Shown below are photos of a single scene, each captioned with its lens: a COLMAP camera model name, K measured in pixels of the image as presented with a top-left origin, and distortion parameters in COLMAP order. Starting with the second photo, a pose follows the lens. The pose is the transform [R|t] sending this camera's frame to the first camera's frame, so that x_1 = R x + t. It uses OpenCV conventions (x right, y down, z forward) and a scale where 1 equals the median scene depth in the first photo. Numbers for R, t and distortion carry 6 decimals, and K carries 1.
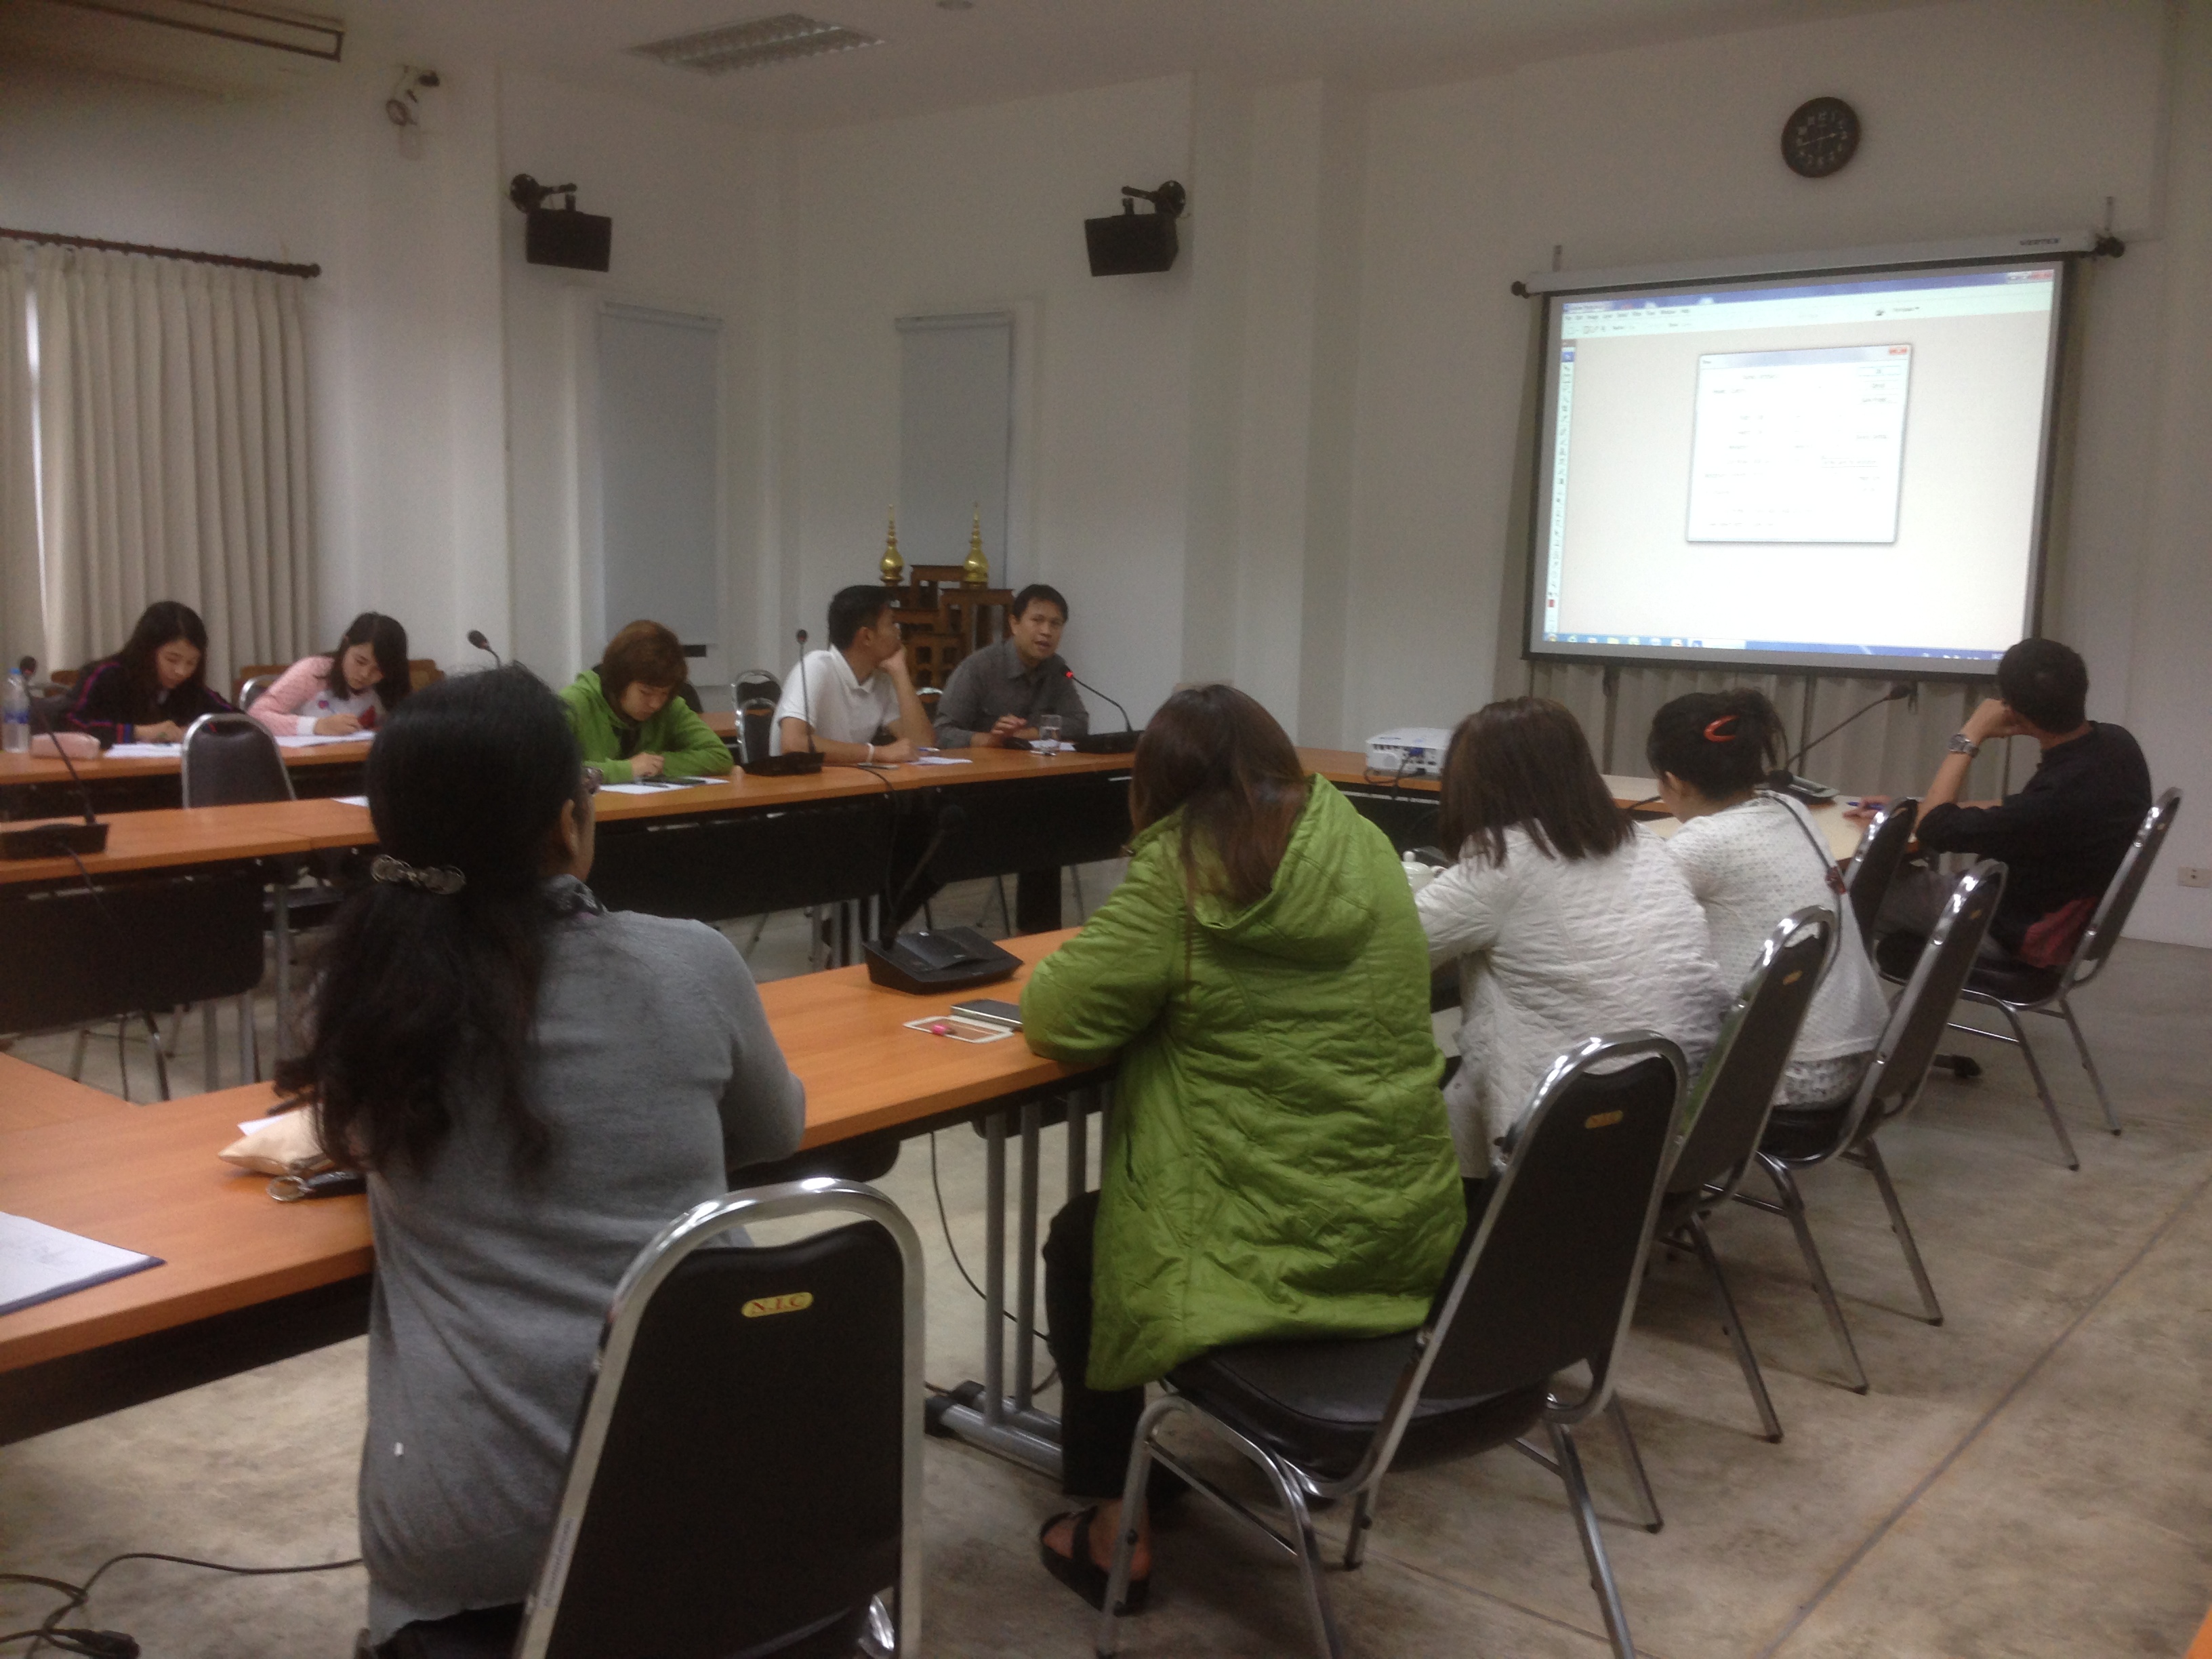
lens RADIAL K [[2027.6, 0, 1102.8], [0, 2027.6, 823.2], [0, 0, 1]] dist [0.120137, -0.196556]
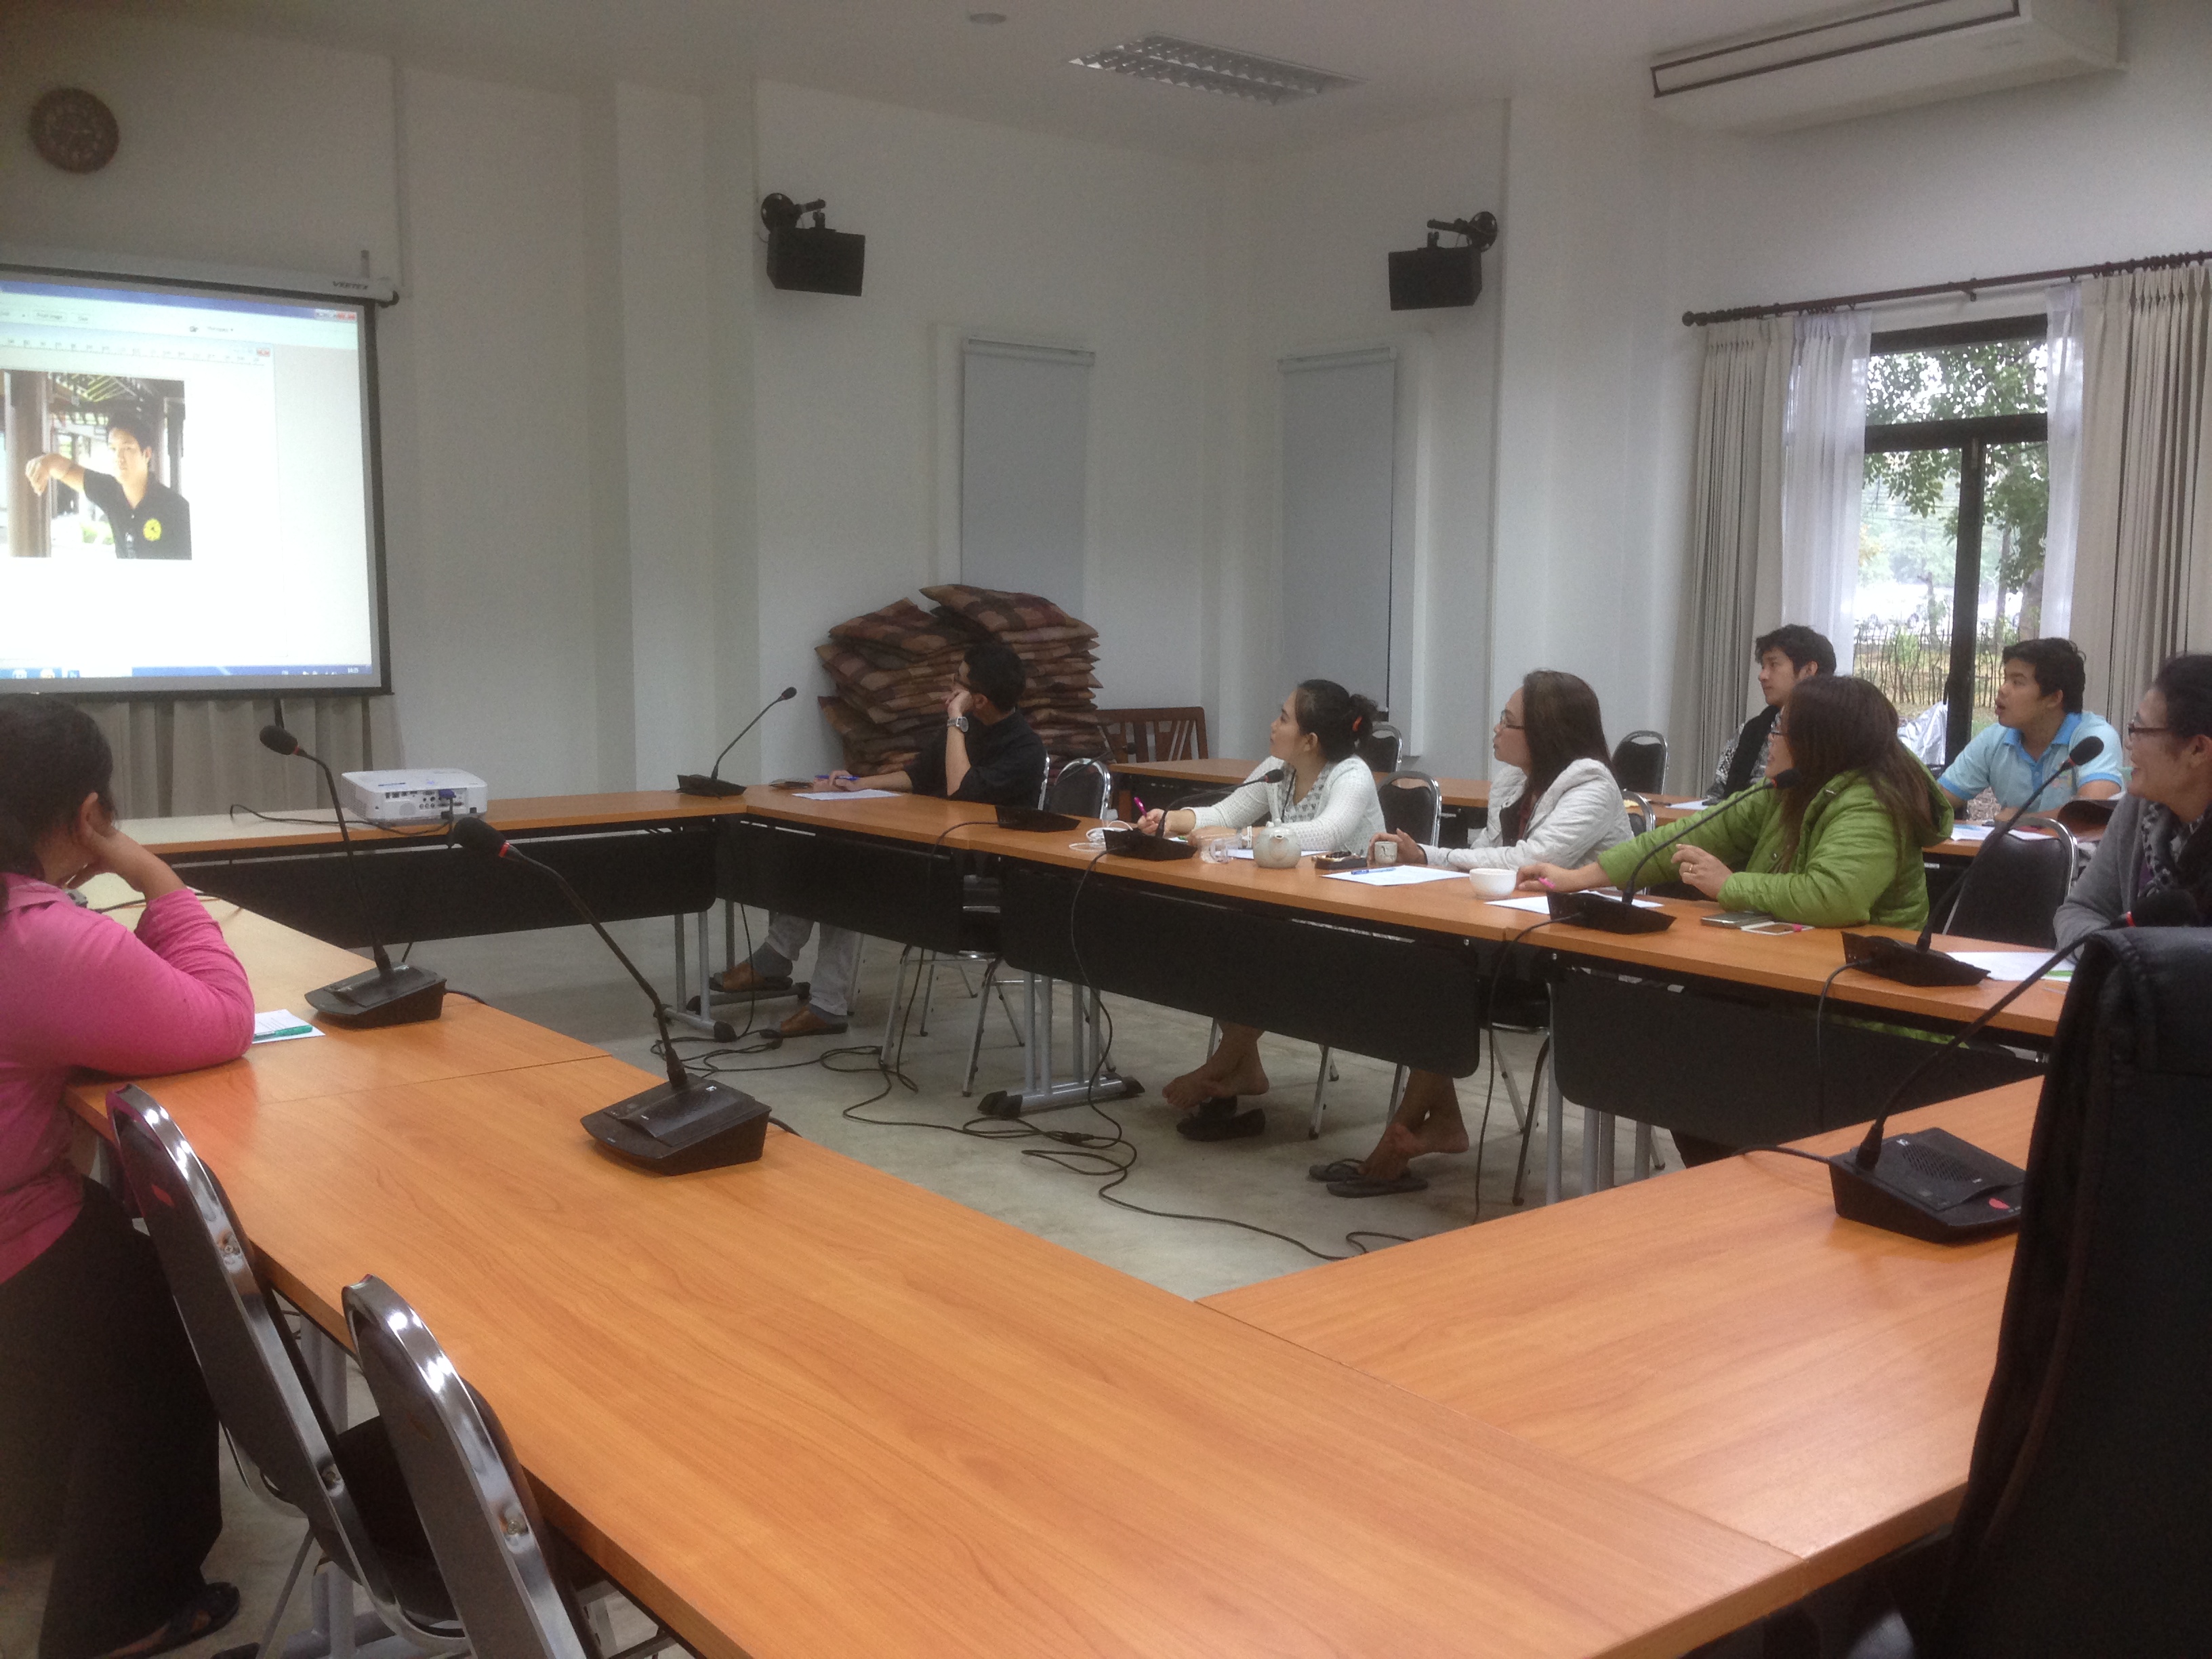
lens RADIAL K [[2027.6, 0, 1102.8], [0, 2027.6, 823.2], [0, 0, 1]] dist [0.120137, -0.196556]
pose [[0.205336, -0.124764, 0.970706, -0.518534], [0.127161, 0.986835, 0.099939, -0.057950], [-0.970395, 0.102915, 0.218498, 0.387888]]
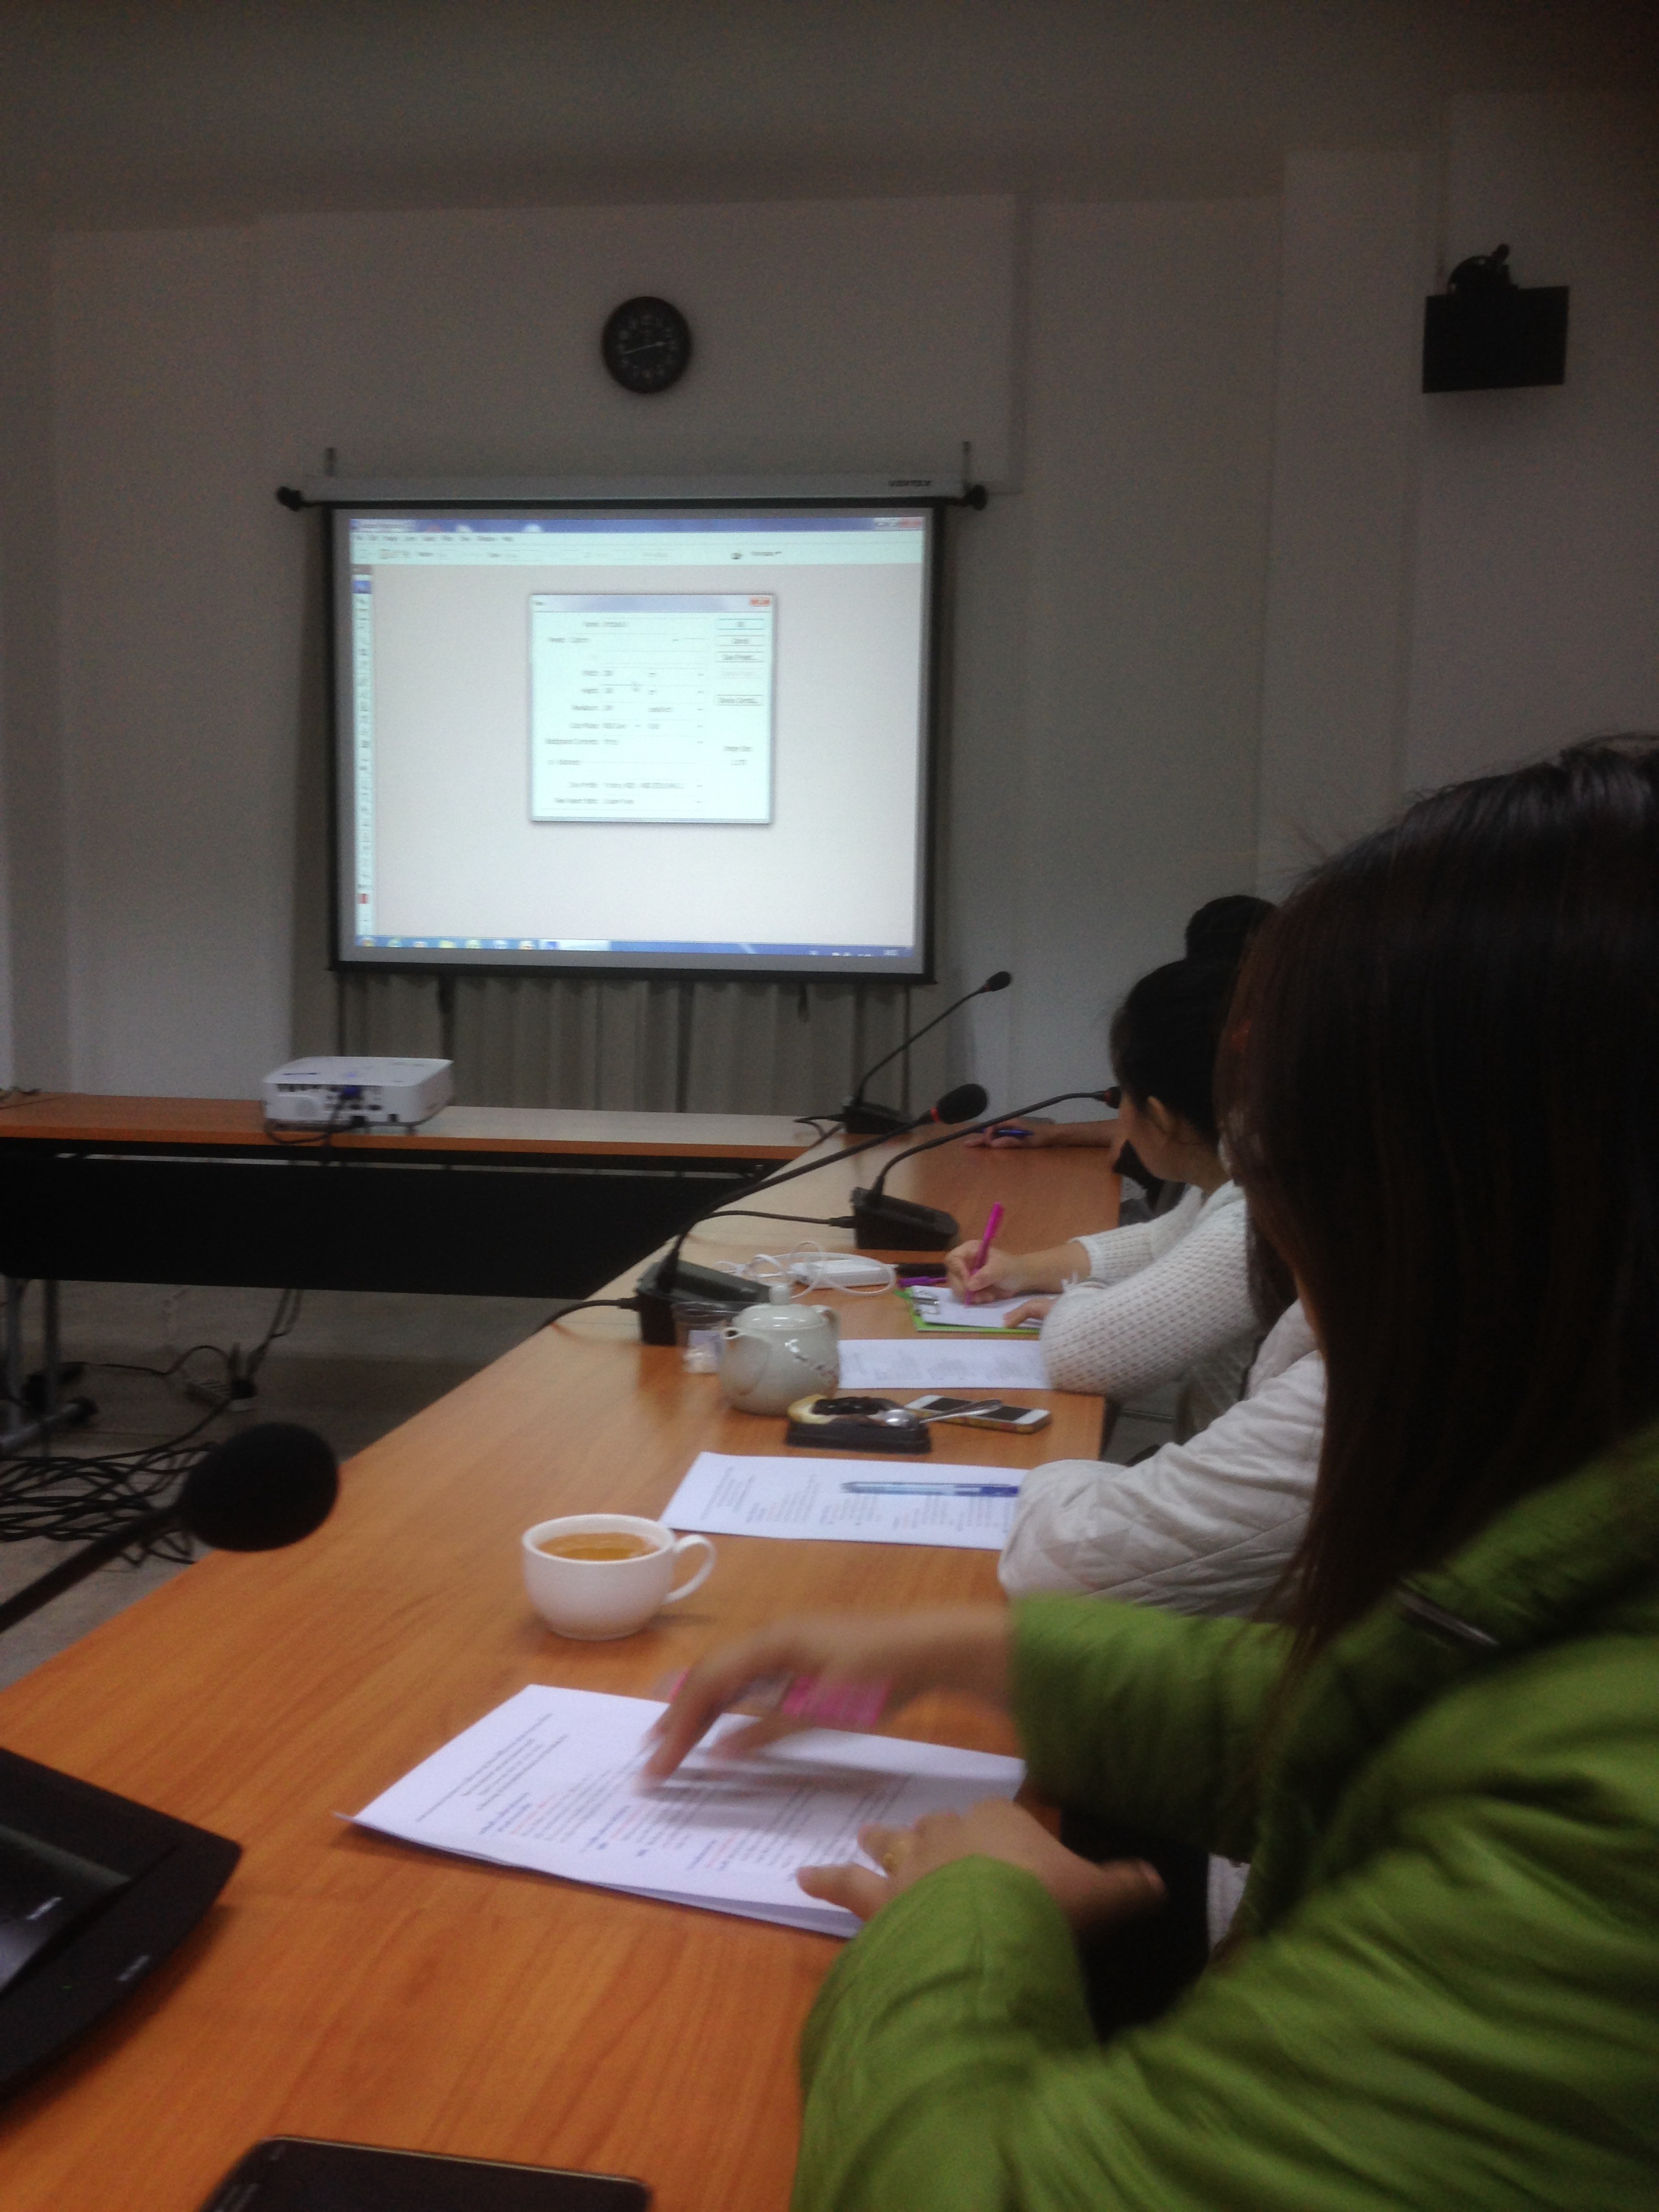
lens RADIAL K [[2021.5, 0, 827.7], [0, 2021.5, 1123.3], [0, 0, 1]] dist [0.125455, -0.208748]
pose [[0.855363, -0.062294, 0.514270, -0.043017], [0.070289, 0.997519, 0.003921, -0.012151], [-0.513238, 0.032793, 0.857619, 0.258807]]
